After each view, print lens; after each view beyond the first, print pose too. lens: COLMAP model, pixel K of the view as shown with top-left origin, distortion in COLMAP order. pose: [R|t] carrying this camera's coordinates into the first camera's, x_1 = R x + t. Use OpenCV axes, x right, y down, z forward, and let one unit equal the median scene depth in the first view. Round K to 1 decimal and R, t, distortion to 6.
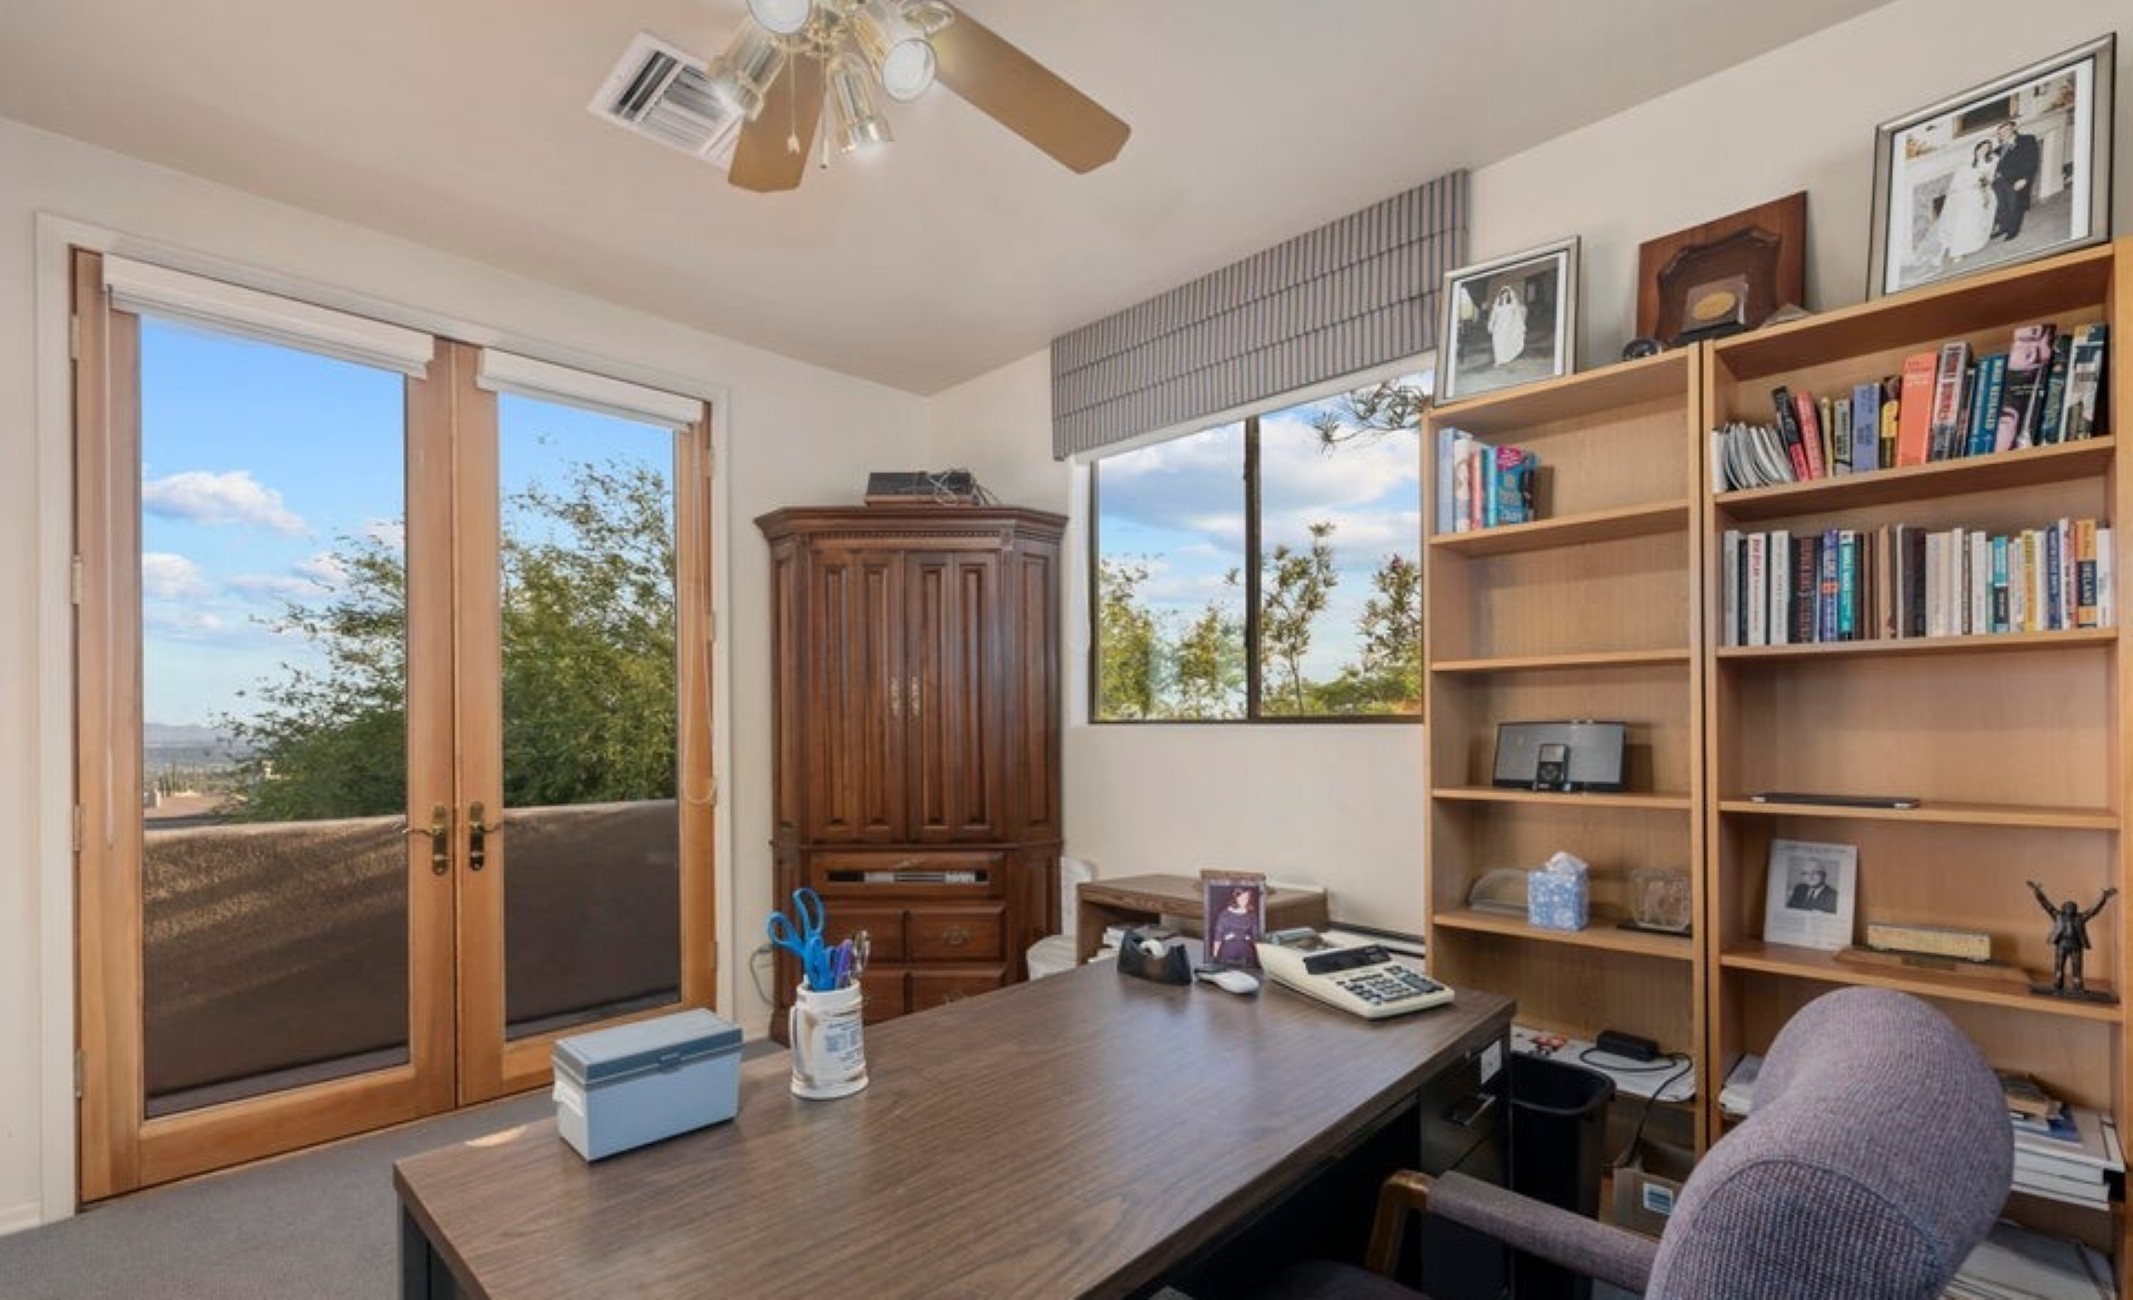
lens RADIAL K [[951.9, 0, 1062.1], [0, 951.9, 706.0], [0, 0, 1]] dist [0.001987, 0.000333]
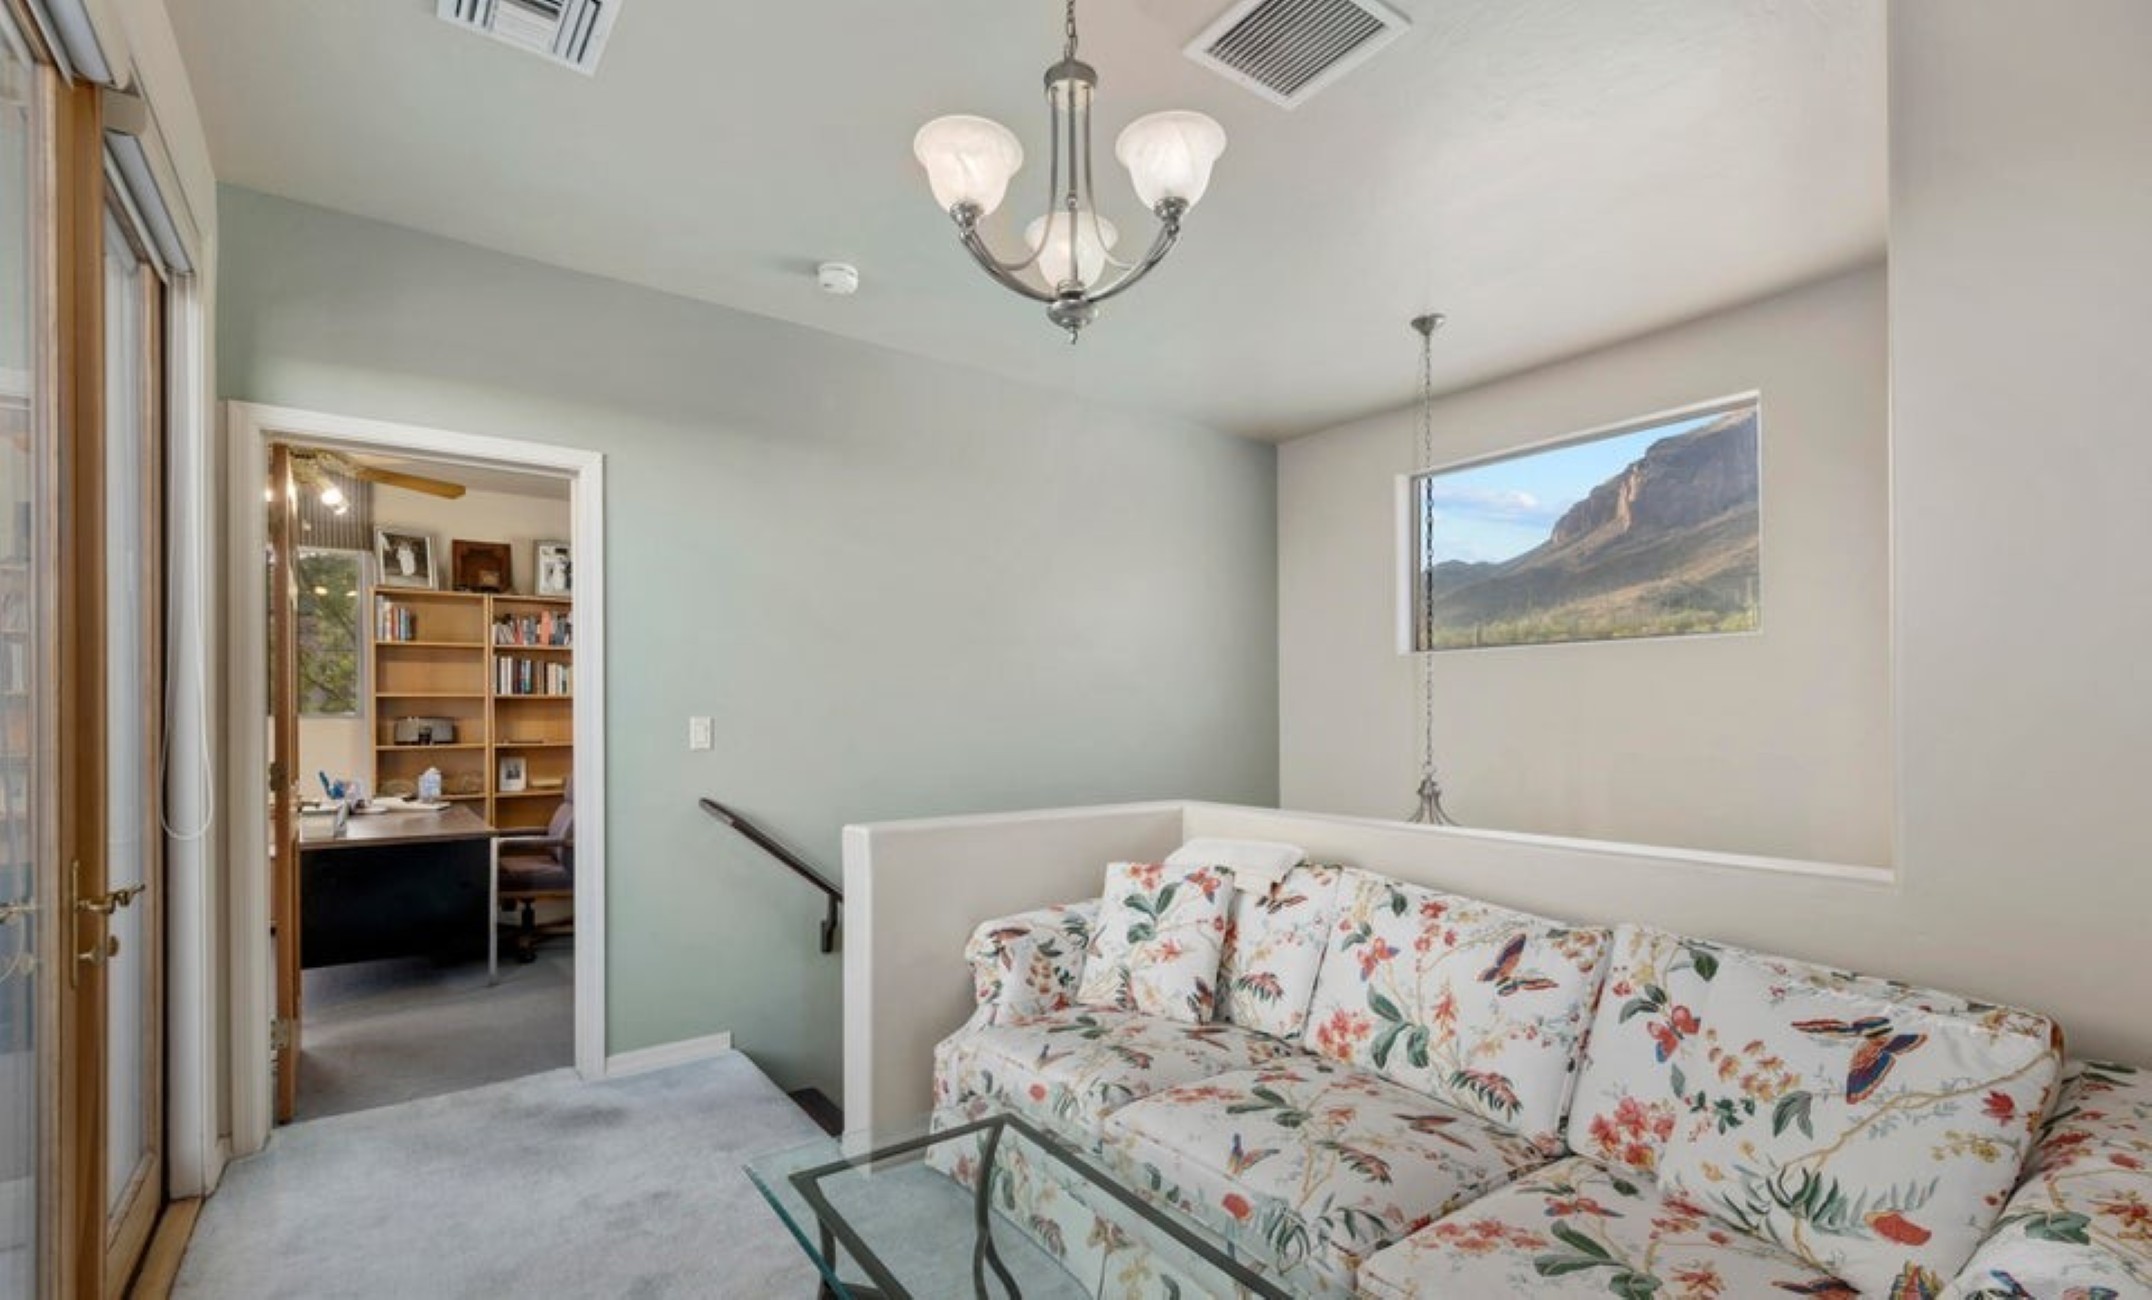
lens RADIAL K [[956.6, 0, 1075.8], [0, 956.6, 722.2], [0, 0, 1]] dist [0.001175, 0.000109]
pose [[0.152008, -0.005228, 0.988365, -2.068625], [-0.011313, 0.999911, 0.007029, -0.014569], [-0.988315, -0.012250, 0.151935, -1.321428]]
